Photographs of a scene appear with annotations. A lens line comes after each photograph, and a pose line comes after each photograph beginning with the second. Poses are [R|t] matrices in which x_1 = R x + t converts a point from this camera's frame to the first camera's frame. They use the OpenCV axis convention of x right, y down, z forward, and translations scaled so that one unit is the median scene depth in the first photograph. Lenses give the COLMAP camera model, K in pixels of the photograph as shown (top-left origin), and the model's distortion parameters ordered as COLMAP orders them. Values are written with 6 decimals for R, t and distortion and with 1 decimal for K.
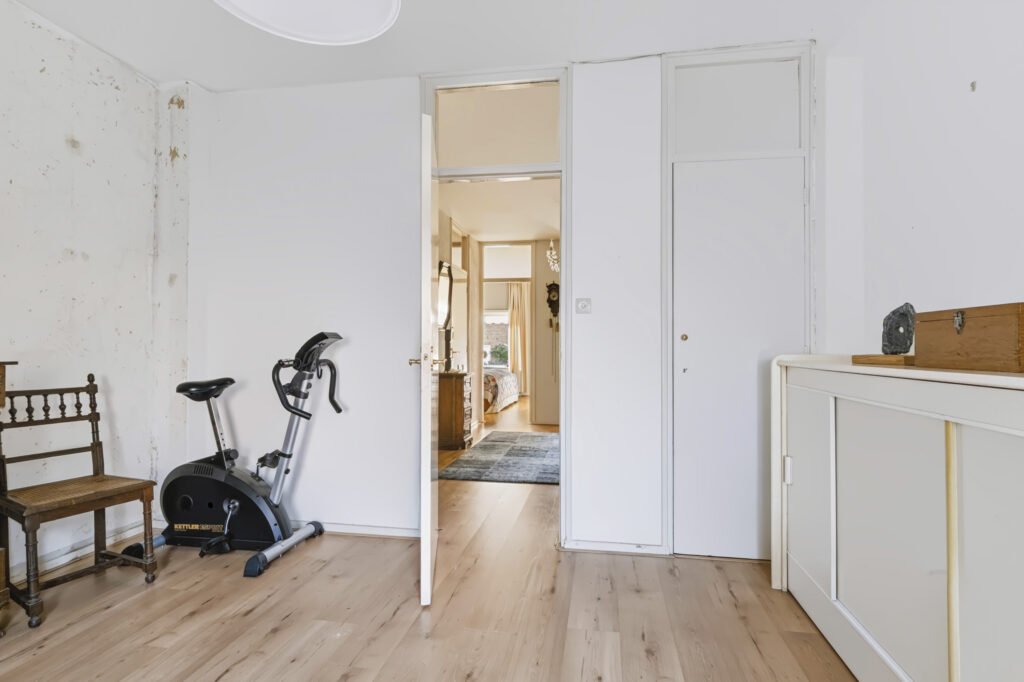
lens RADIAL K [[481.9, 0, 518.1], [0, 481.9, 344.5], [0, 0, 1]] dist [-0.002237, 0.001674]
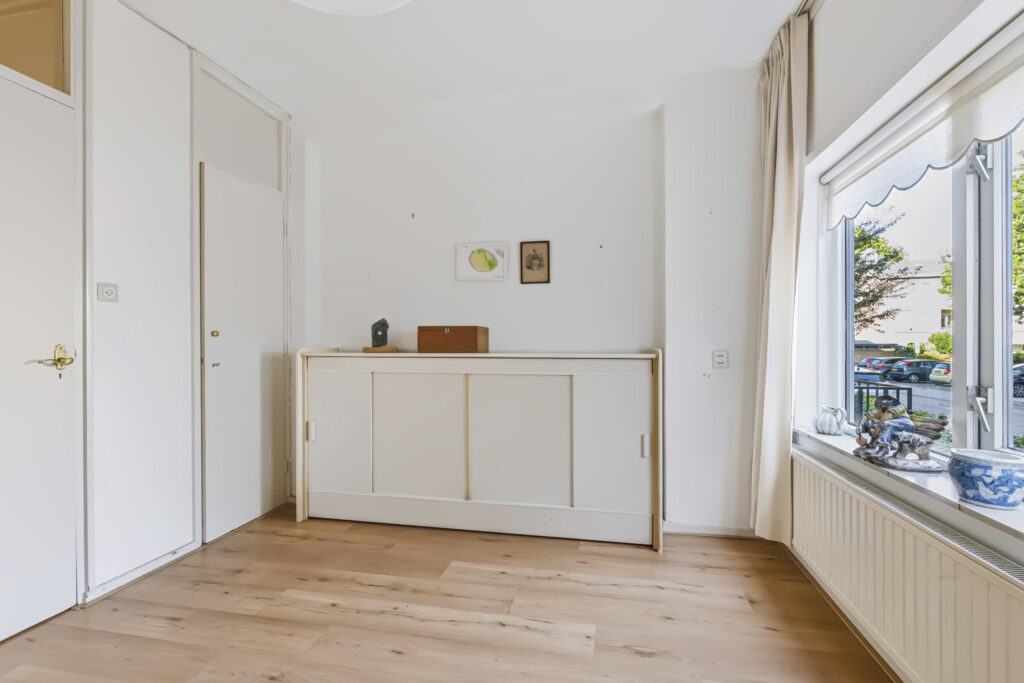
lens RADIAL K [[487.7, 0, 516.4], [0, 487.7, 342.2], [0, 0, 1]] dist [-0.020366, -0.000814]
pose [[0.025096, -0.003250, 0.999680, -0.751770], [-0.004732, 0.999983, 0.003370, -0.003217], [-0.999674, -0.004815, 0.025080, 0.336212]]
